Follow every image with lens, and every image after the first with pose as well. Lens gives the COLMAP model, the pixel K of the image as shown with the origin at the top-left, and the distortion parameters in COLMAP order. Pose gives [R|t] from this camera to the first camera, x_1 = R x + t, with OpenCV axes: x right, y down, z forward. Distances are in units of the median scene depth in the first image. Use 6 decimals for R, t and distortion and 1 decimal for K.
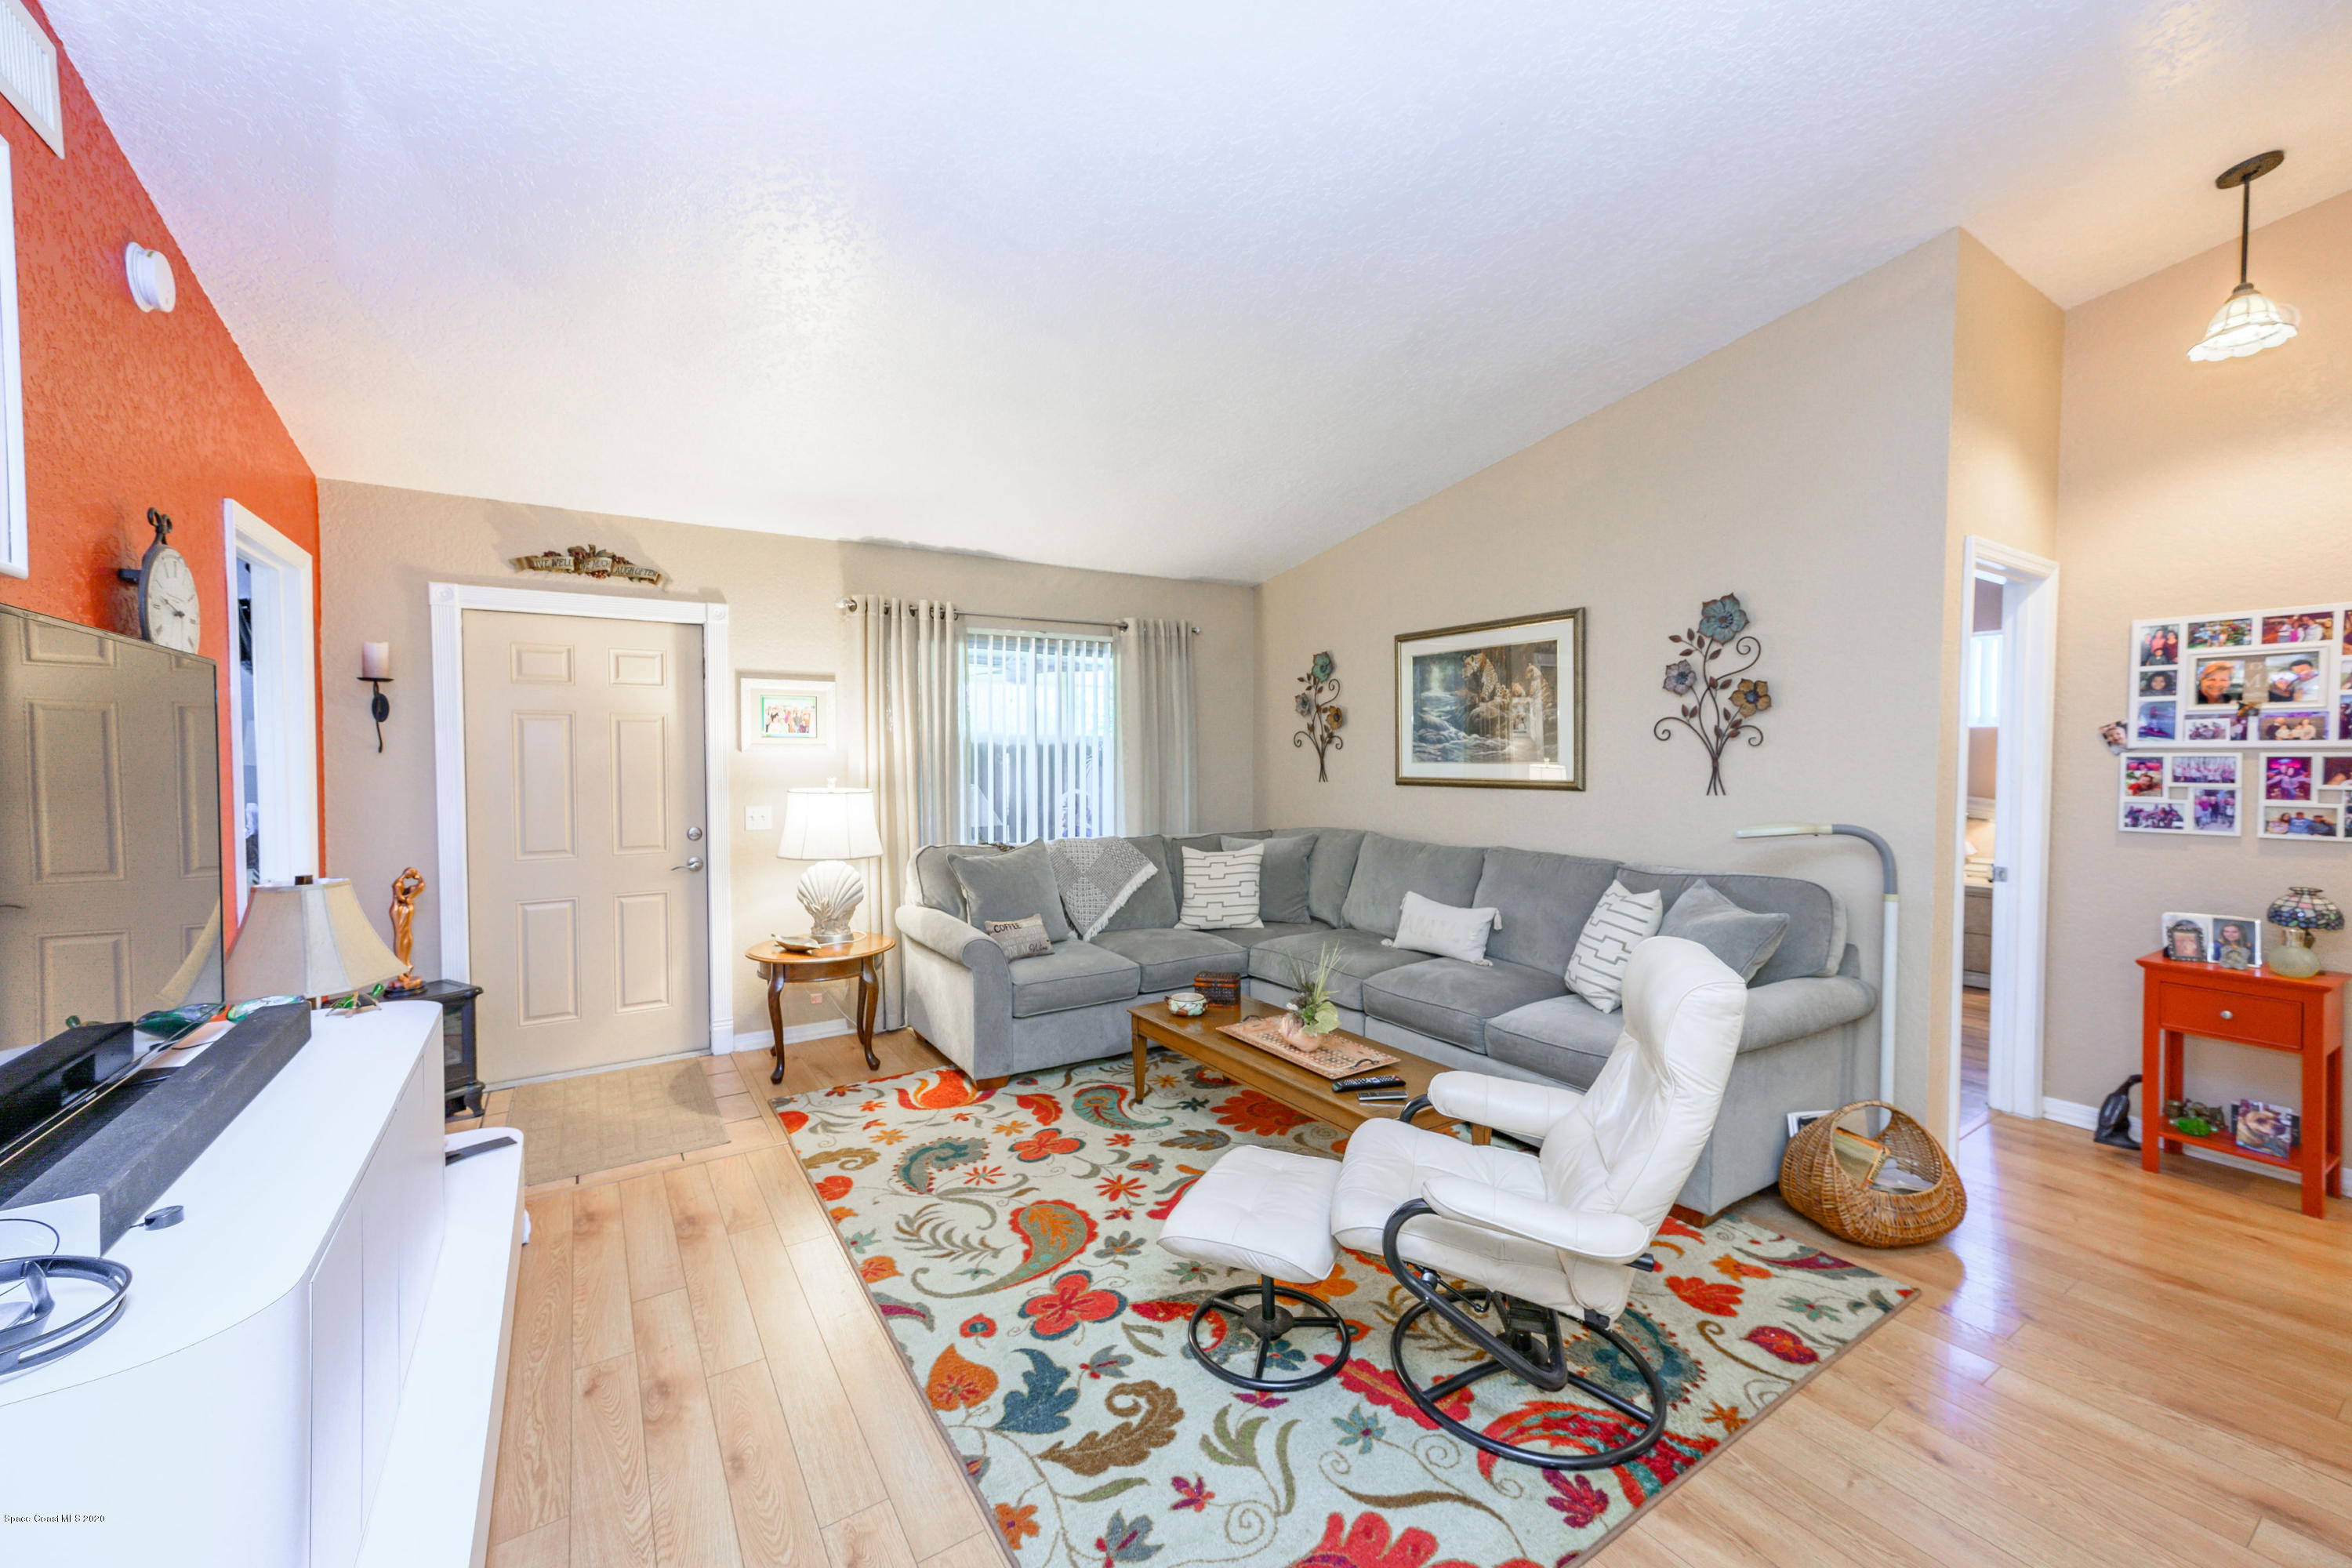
lens RADIAL K [[922.3, 0, 1174.4], [0, 922.3, 778.2], [0, 0, 1]] dist [0.001937, 0.007261]
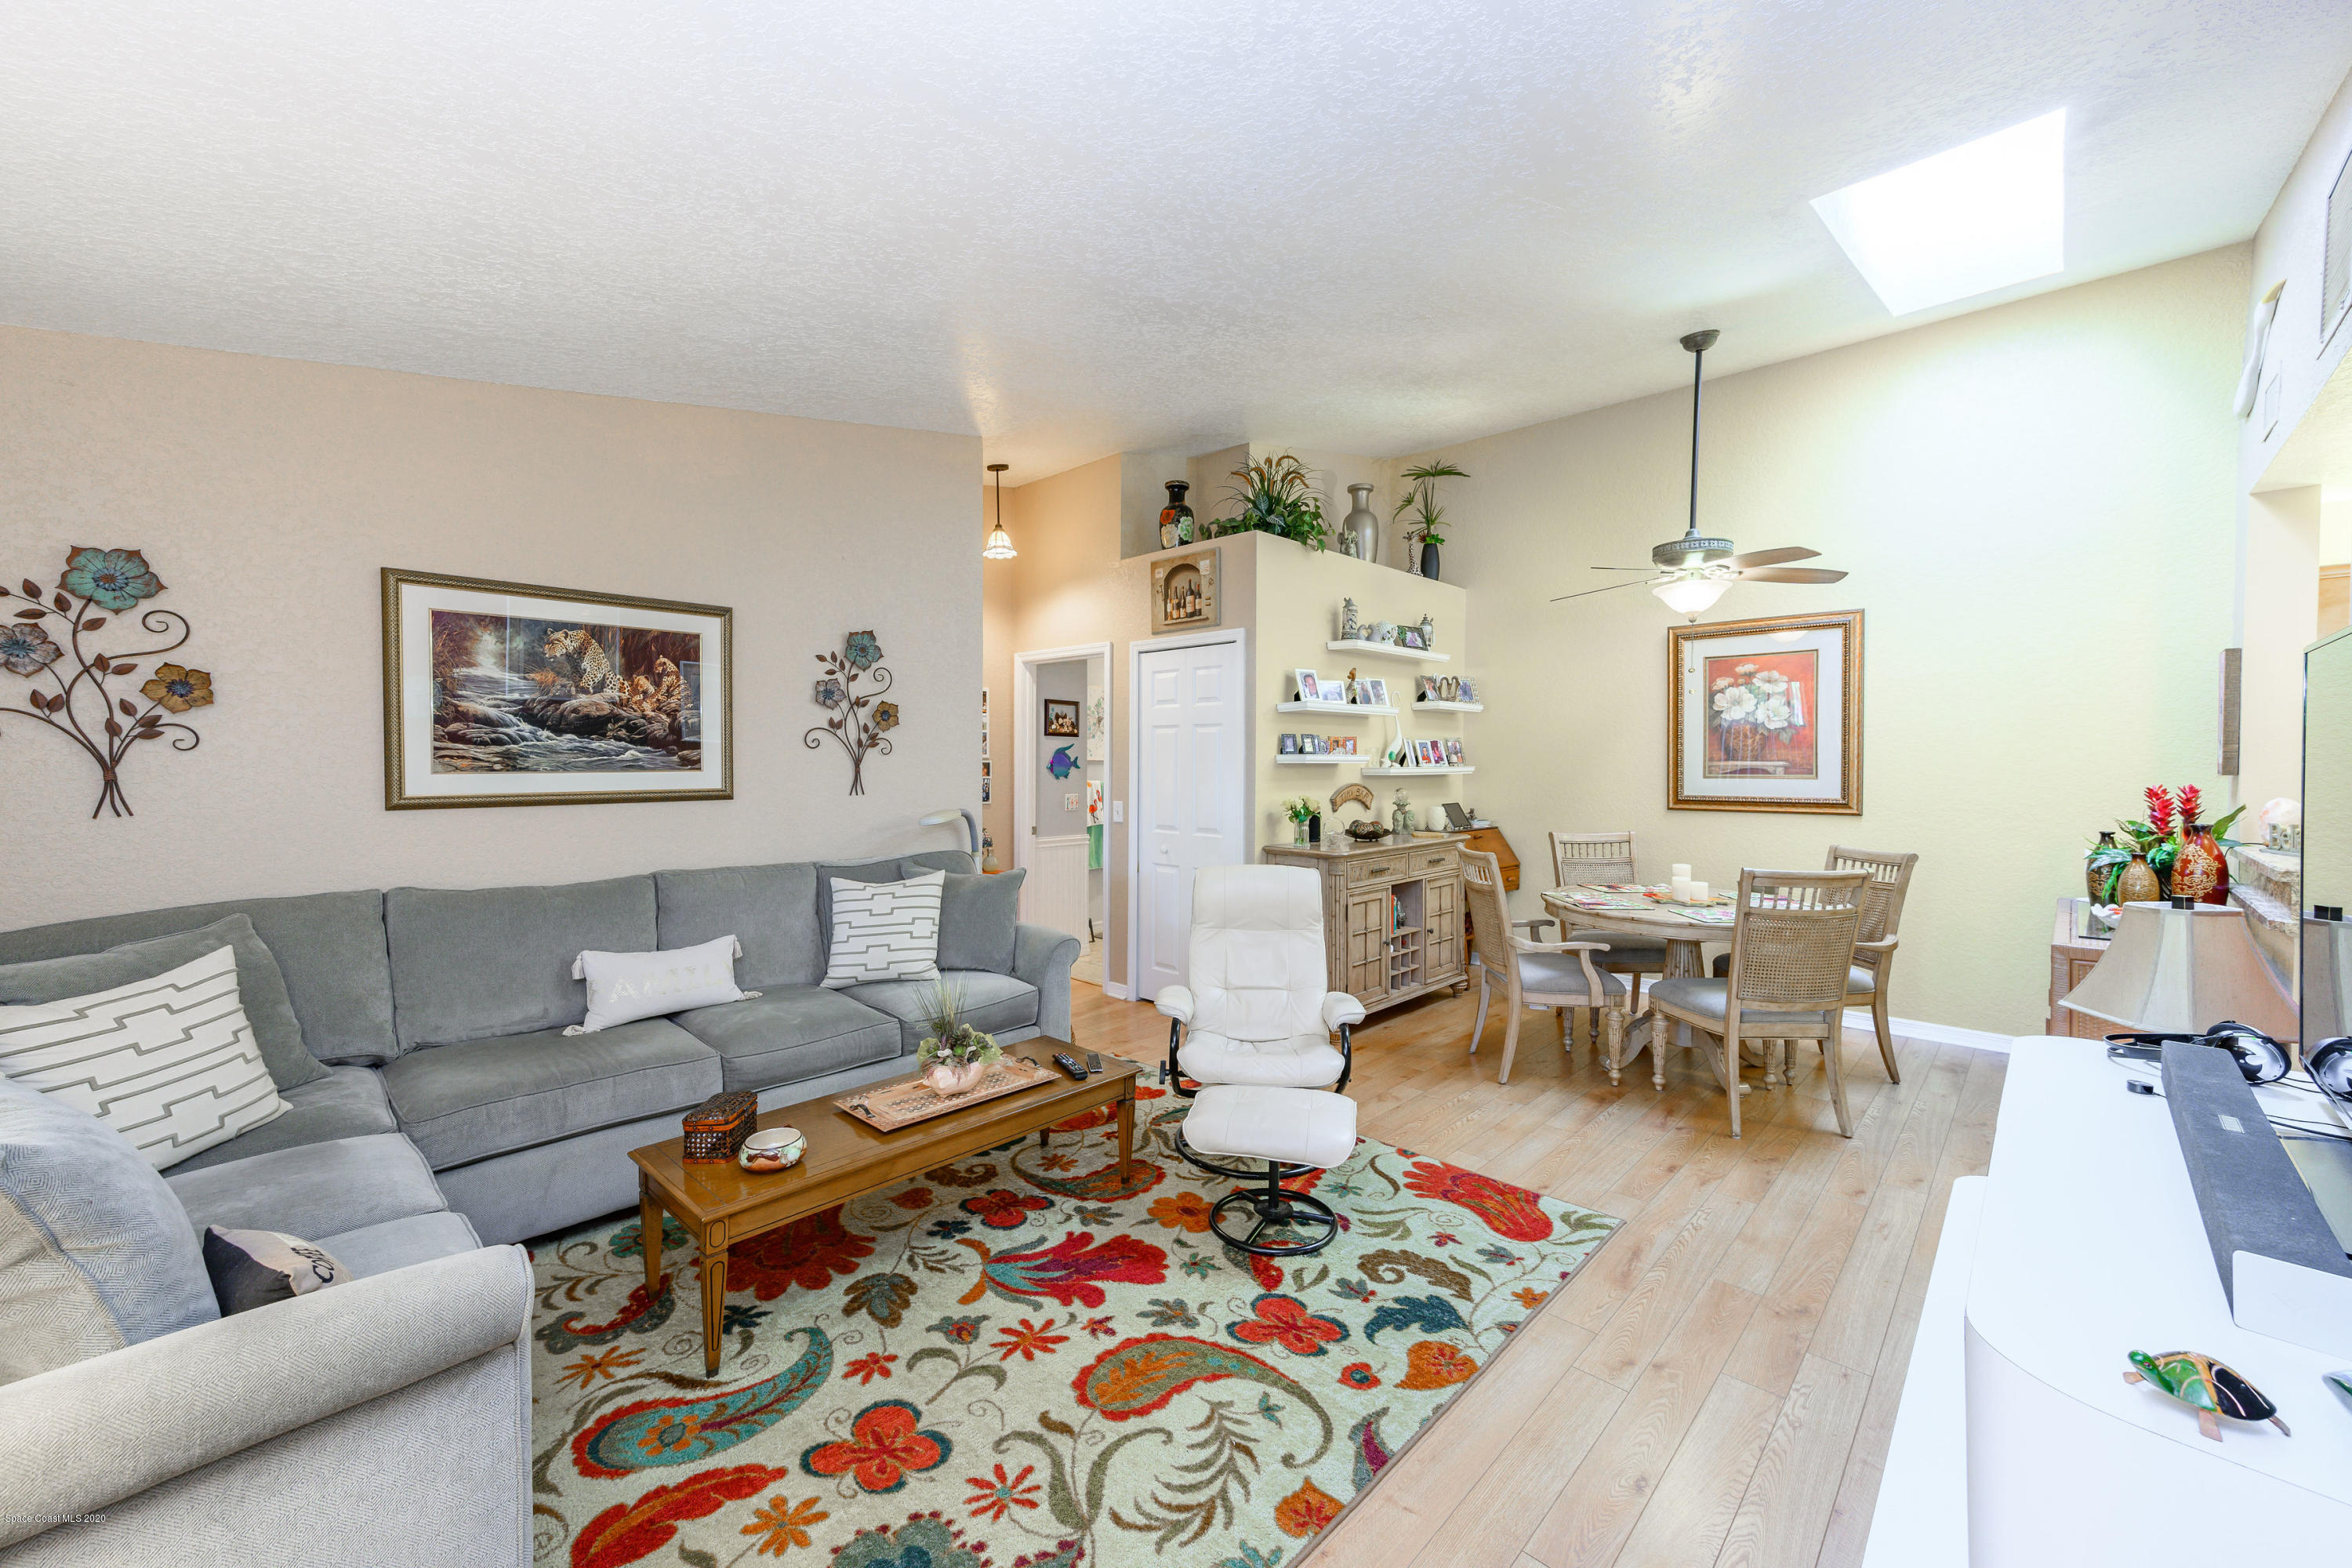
lens RADIAL K [[933.1, 0, 1167.2], [0, 933.1, 776.3], [0, 0, 1]] dist [0.003455, 0.008703]
pose [[-0.227422, -0.015219, 0.973677, -0.742266], [0.025540, 0.999441, 0.021587, -0.023503], [-0.973461, 0.029777, -0.226906, 0.955263]]
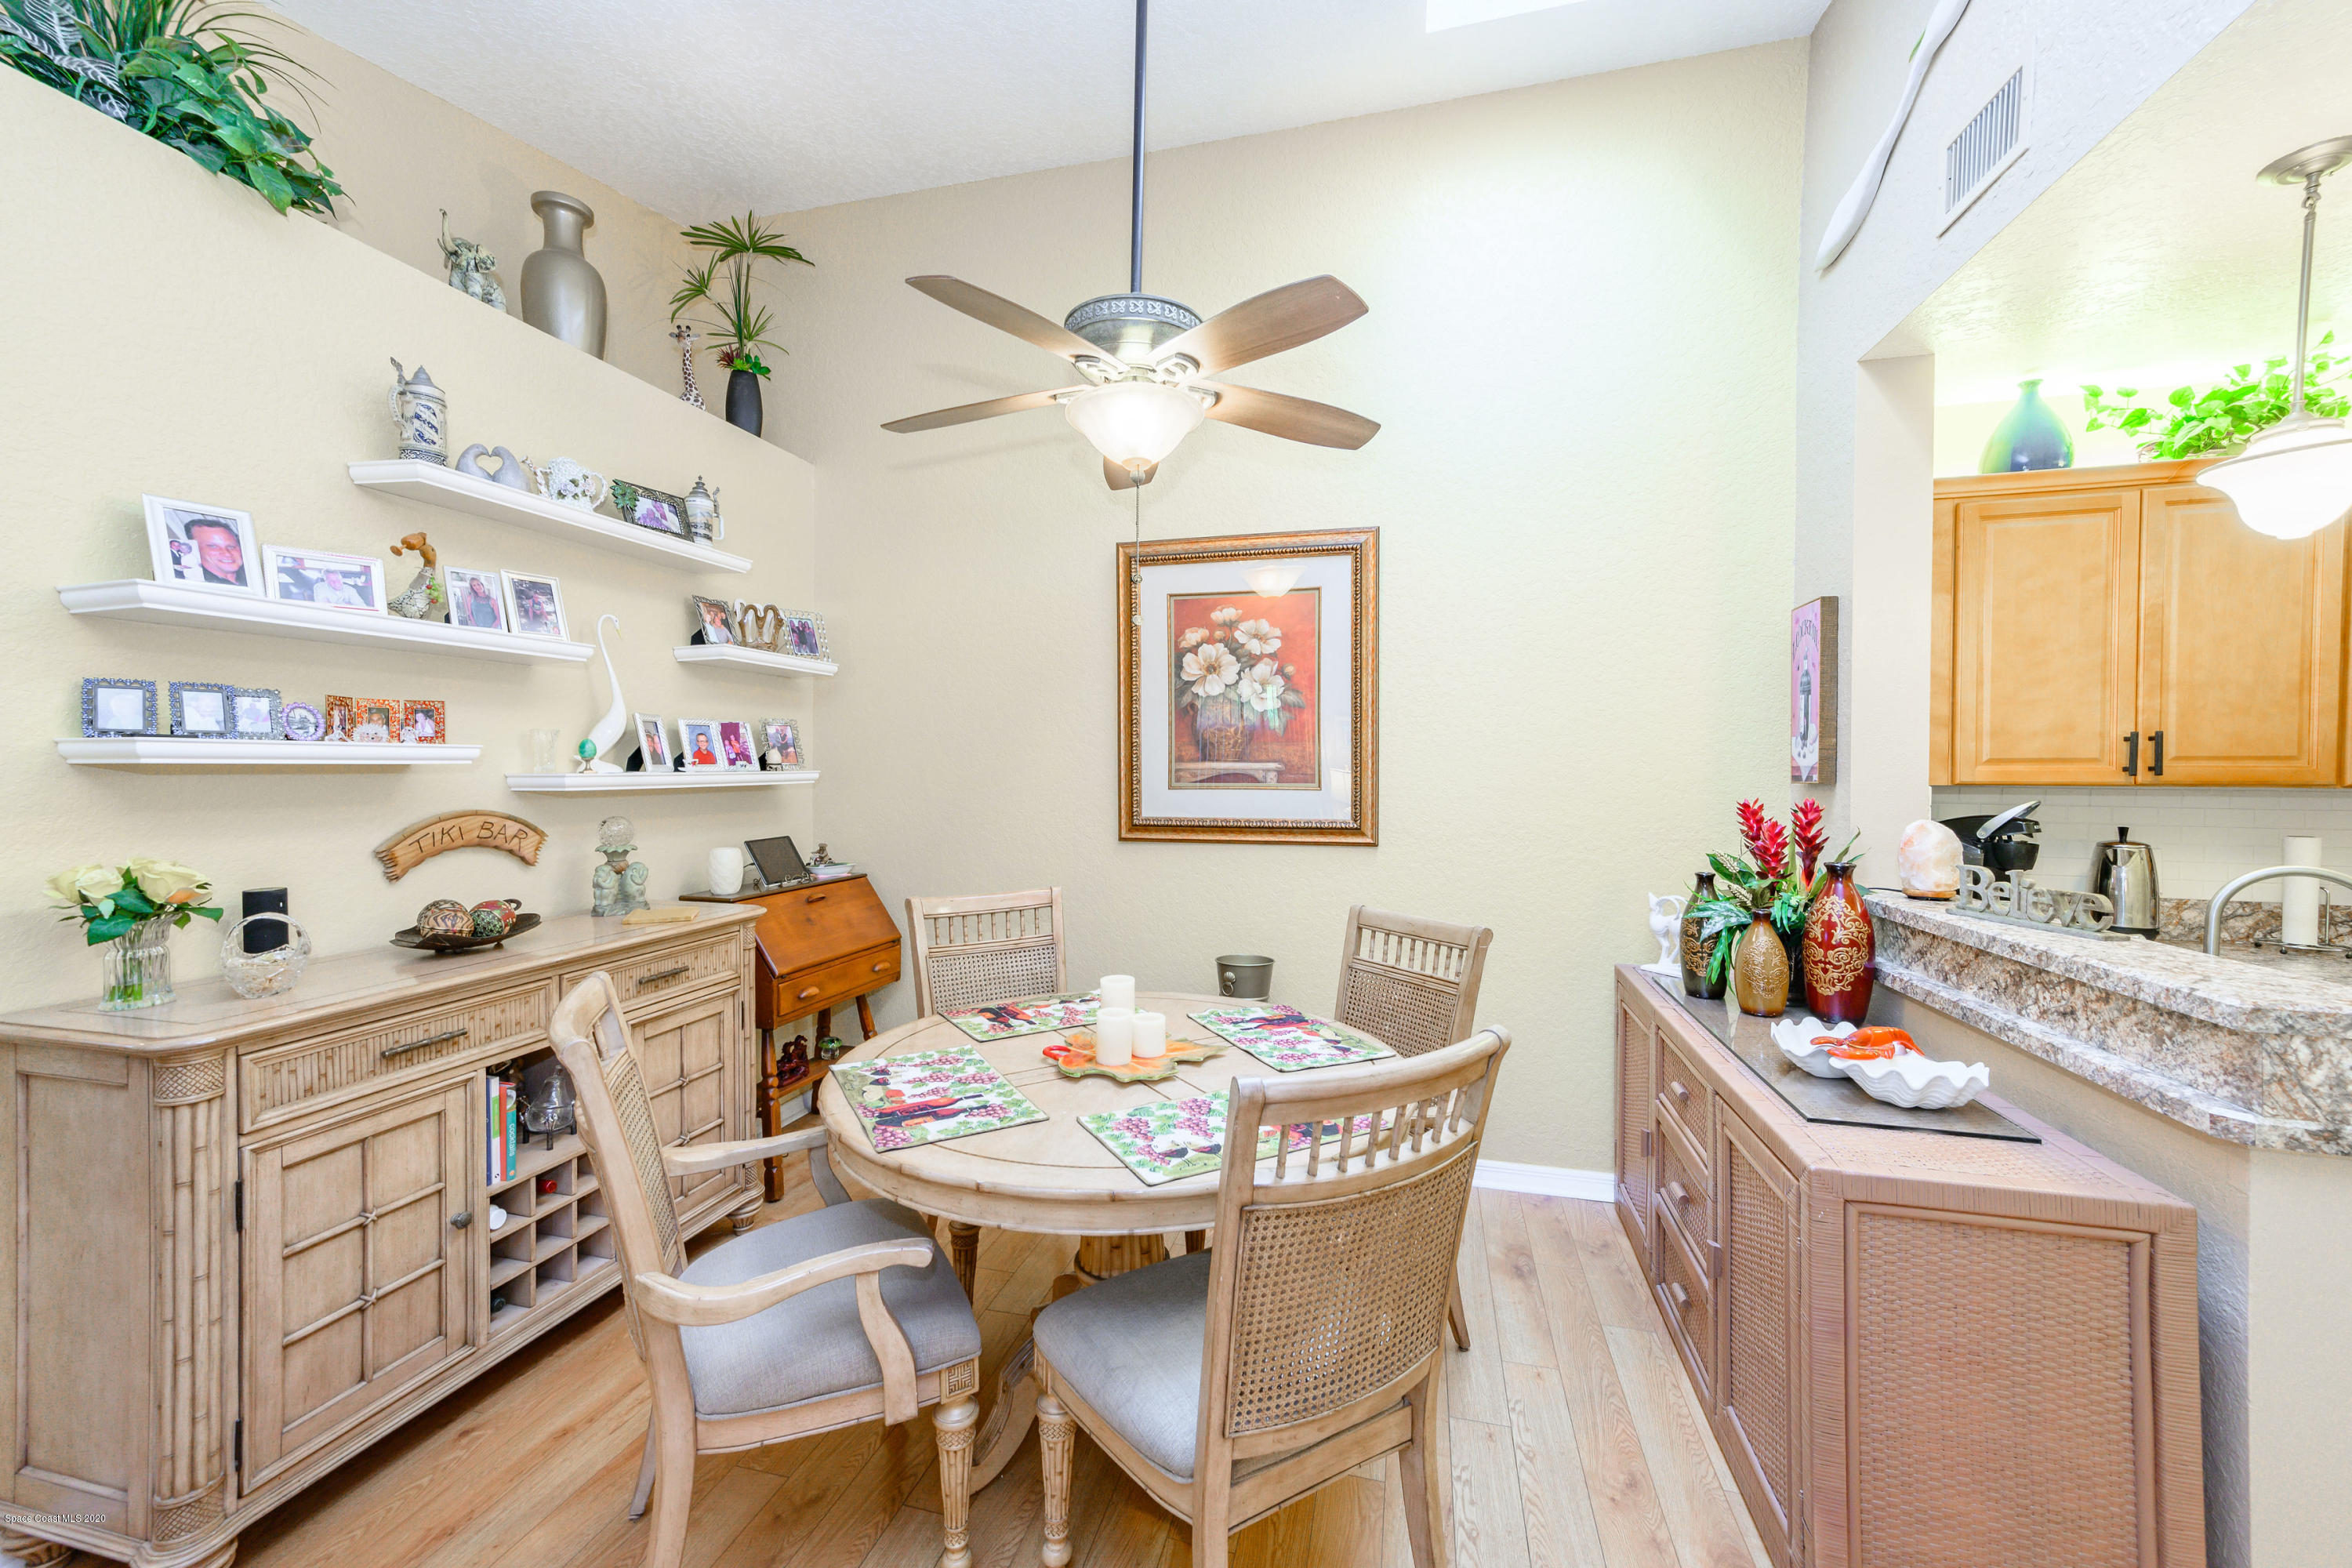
lens RADIAL K [[937.2, 0, 1172.8], [0, 937.2, 778.9], [0, 0, 1]] dist [0.001849, 0.008316]
pose [[-0.670452, -0.011648, 0.741862, -0.114288], [0.017683, 0.999342, 0.031672, -0.004415], [-0.741742, 0.034353, -0.669805, 0.342465]]
